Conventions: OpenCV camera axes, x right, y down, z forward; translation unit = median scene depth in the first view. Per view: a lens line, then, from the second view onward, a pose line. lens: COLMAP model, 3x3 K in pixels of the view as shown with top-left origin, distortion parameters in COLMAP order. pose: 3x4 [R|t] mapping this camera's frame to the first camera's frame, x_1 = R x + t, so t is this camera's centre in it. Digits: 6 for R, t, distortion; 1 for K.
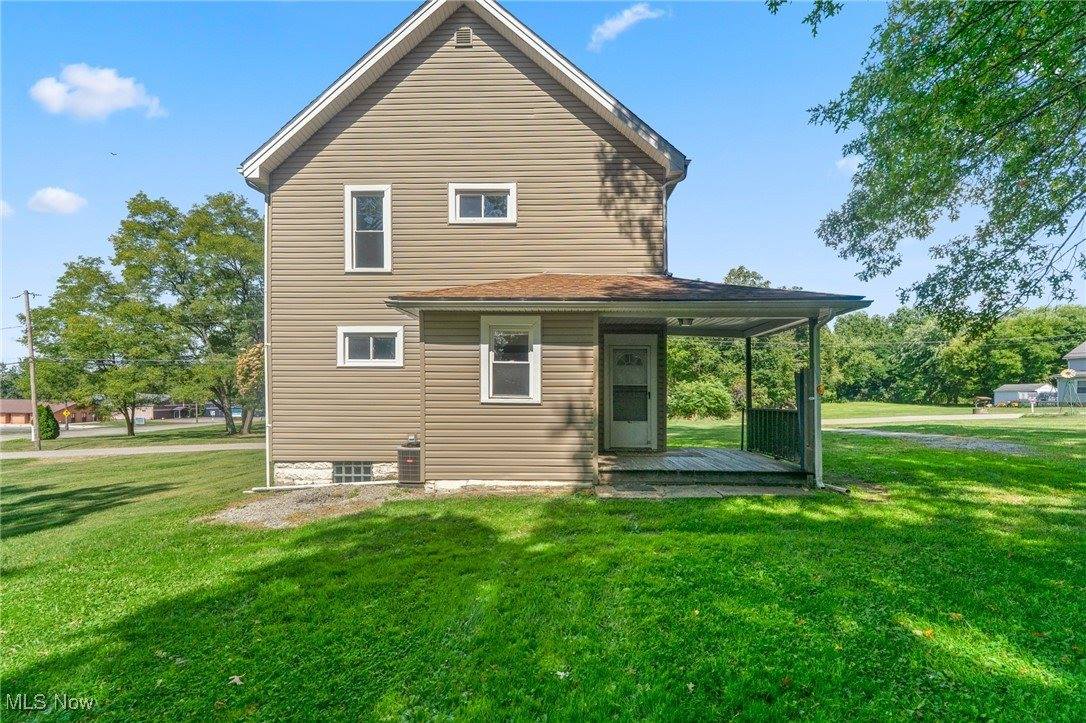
lens RADIAL K [[441.7, 0, 548.3], [0, 441.7, 394.8], [0, 0, 1]] dist [0.001571, -0.001595]
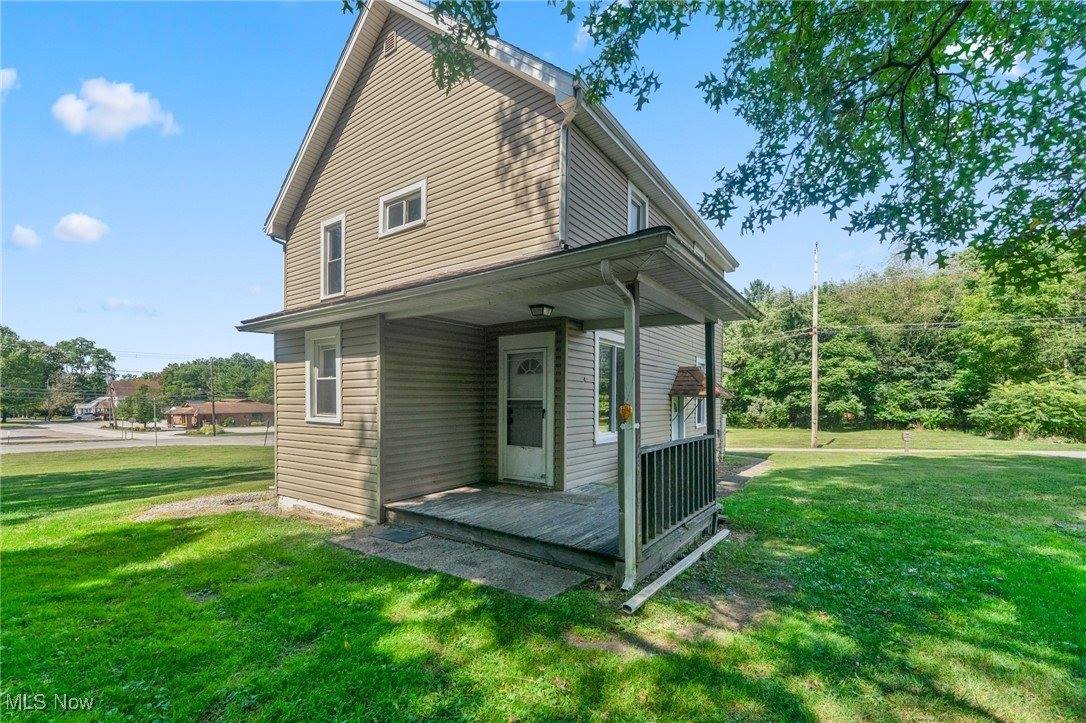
lens RADIAL K [[441.7, 0, 534.0], [0, 441.7, 402.7], [0, 0, 1]] dist [0.001571, -0.001595]
pose [[0.834689, 0.000292, -0.550721, 0.622662], [0.001336, 0.999996, 0.002555, -0.018805], [0.550719, -0.002869, 0.834686, 0.362365]]
